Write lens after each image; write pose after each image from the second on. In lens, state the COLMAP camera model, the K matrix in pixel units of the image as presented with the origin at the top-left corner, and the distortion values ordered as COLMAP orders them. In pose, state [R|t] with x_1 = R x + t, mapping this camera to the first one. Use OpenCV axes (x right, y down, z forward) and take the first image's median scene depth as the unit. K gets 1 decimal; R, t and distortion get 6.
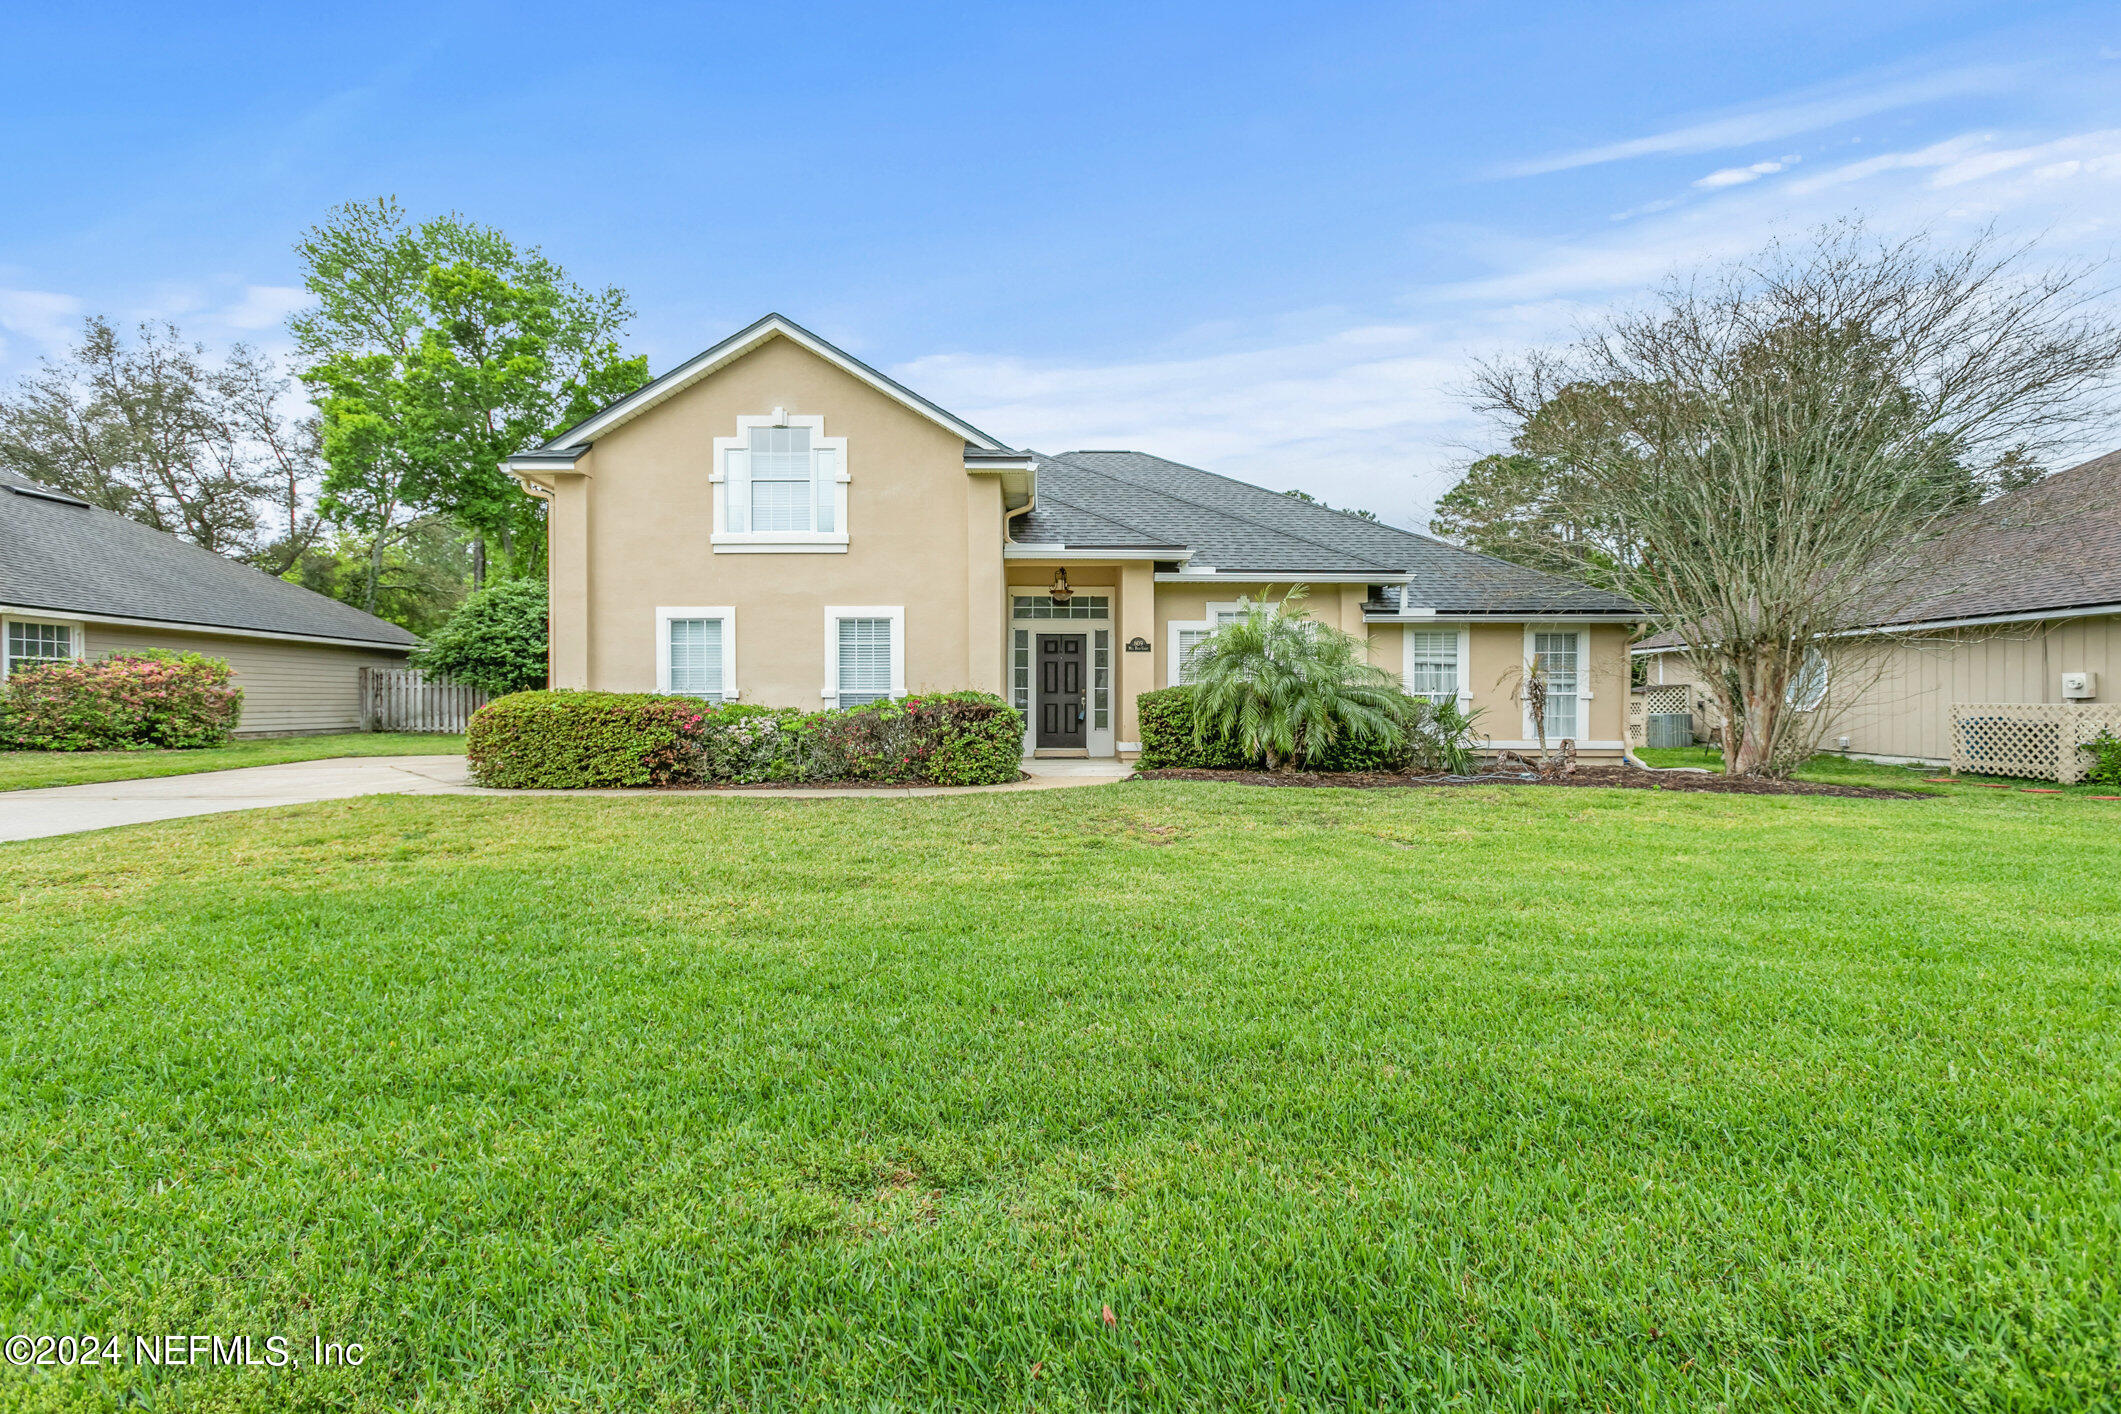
lens RADIAL K [[980.5, 0, 1081.2], [0, 980.5, 688.7], [0, 0, 1]] dist [-0.002572, 0.009576]
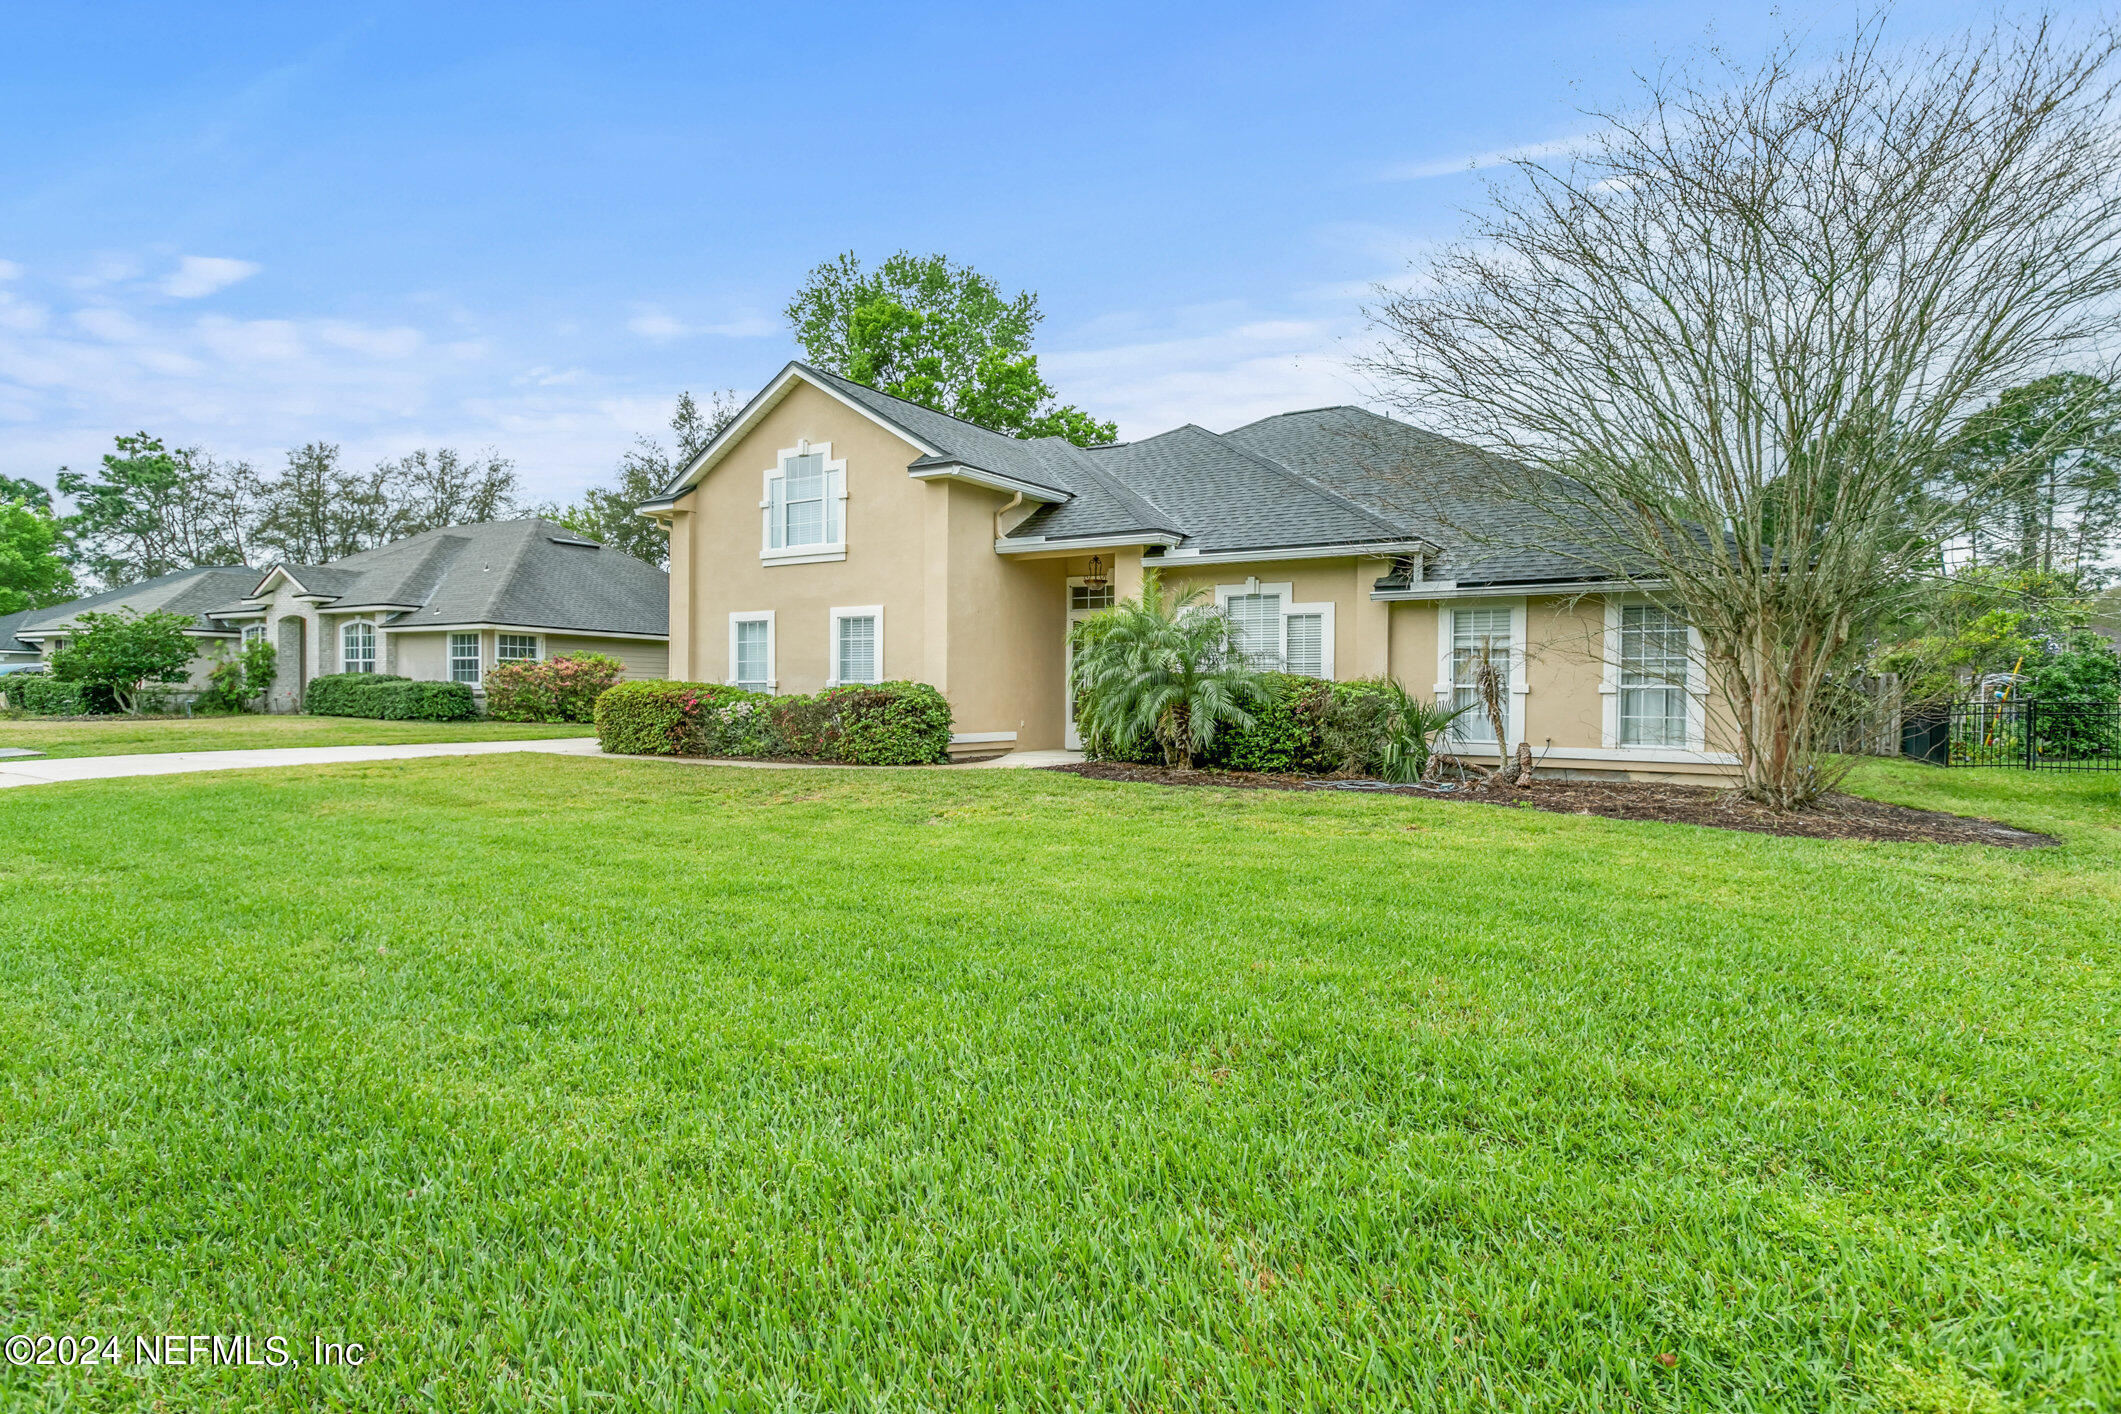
lens RADIAL K [[1169.6, 0, 1059.3], [0, 1169.6, 686.8], [0, 0, 1]] dist [-0.000395, -0.000044]
pose [[0.831015, 0.003301, -0.556241, 0.724612], [-0.001046, 0.999990, 0.004373, 0.002817], [0.556250, -0.003053, 0.831010, 0.006106]]
